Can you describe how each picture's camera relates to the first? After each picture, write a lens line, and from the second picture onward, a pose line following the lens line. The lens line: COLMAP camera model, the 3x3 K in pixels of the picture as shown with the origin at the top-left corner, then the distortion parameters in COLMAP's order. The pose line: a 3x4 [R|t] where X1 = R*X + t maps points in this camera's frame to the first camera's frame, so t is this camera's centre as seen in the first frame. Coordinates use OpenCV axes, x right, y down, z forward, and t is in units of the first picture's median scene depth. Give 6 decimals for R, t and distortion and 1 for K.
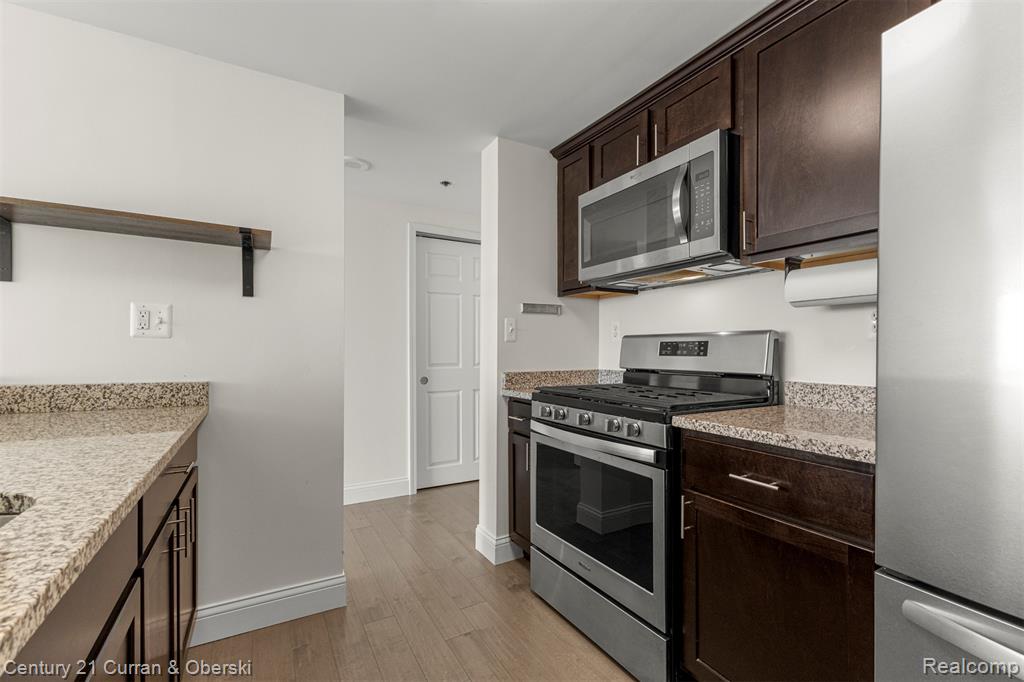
lens RADIAL K [[445.9, 0, 519.0], [0, 445.9, 347.9], [0, 0, 1]] dist [0.005616, -0.000208]
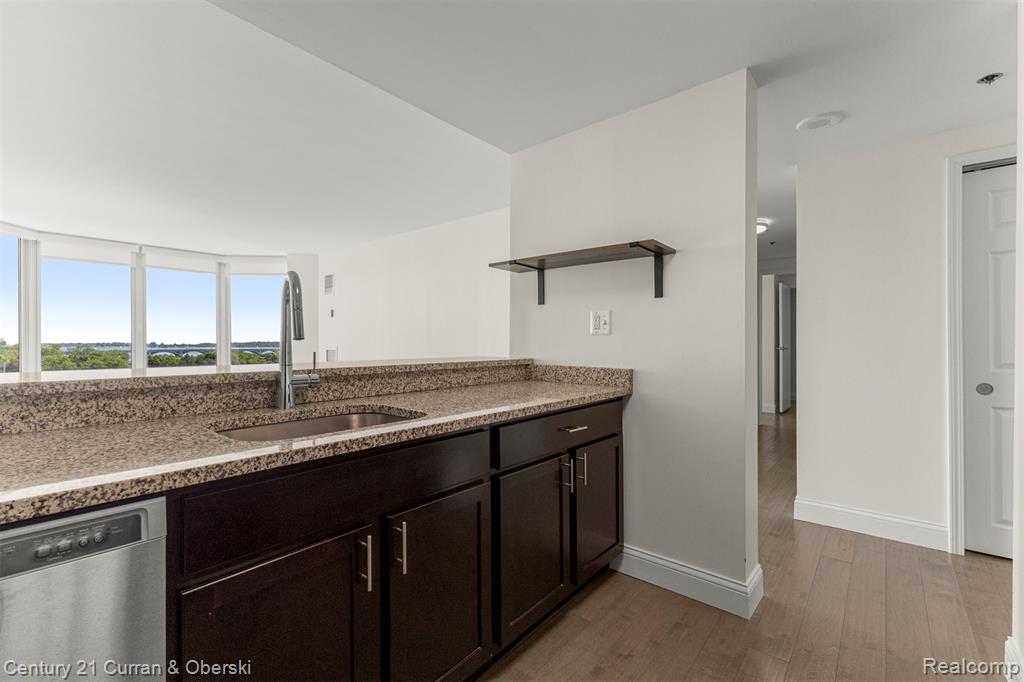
lens RADIAL K [[445.9, 0, 507.5], [0, 445.9, 342.4], [0, 0, 1]] dist [0.005616, -0.000208]
pose [[0.335439, -0.005490, -0.942046, 0.357927], [0.008332, 0.999961, -0.002861, 0.001535], [0.942025, -0.006890, 0.335472, 0.248820]]
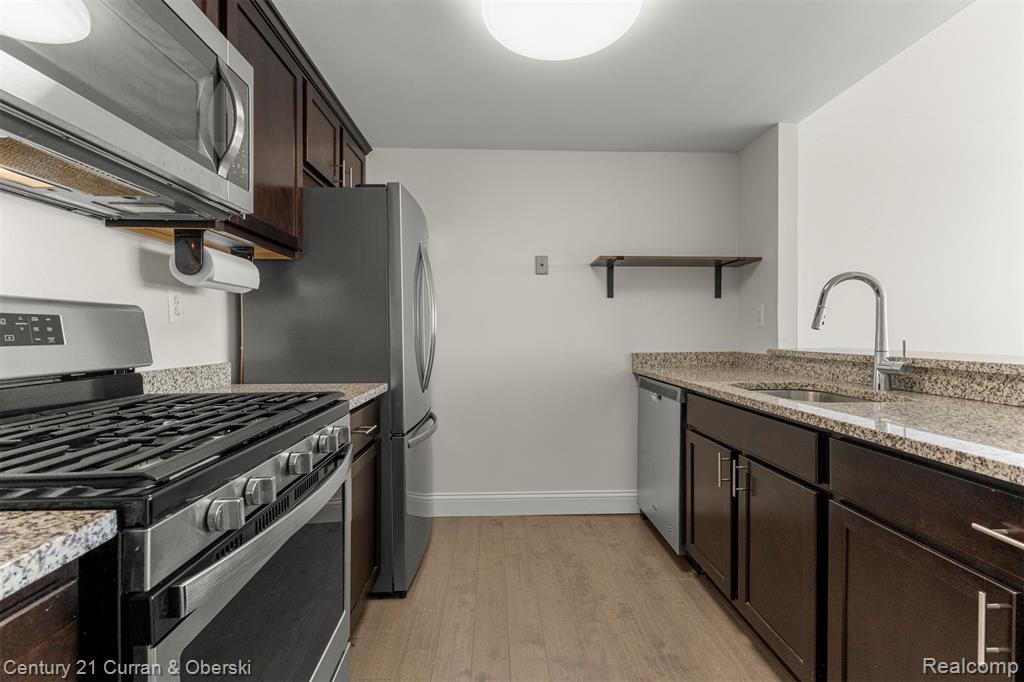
lens RADIAL K [[445.9, 0, 513.1], [0, 445.9, 336.4], [0, 0, 1]] dist [0.005616, -0.000208]
pose [[-0.883879, -0.006276, 0.467673, -0.334563], [-0.003950, 0.999974, 0.005953, 0.004426], [-0.467698, 0.003415, -0.883881, 1.345103]]
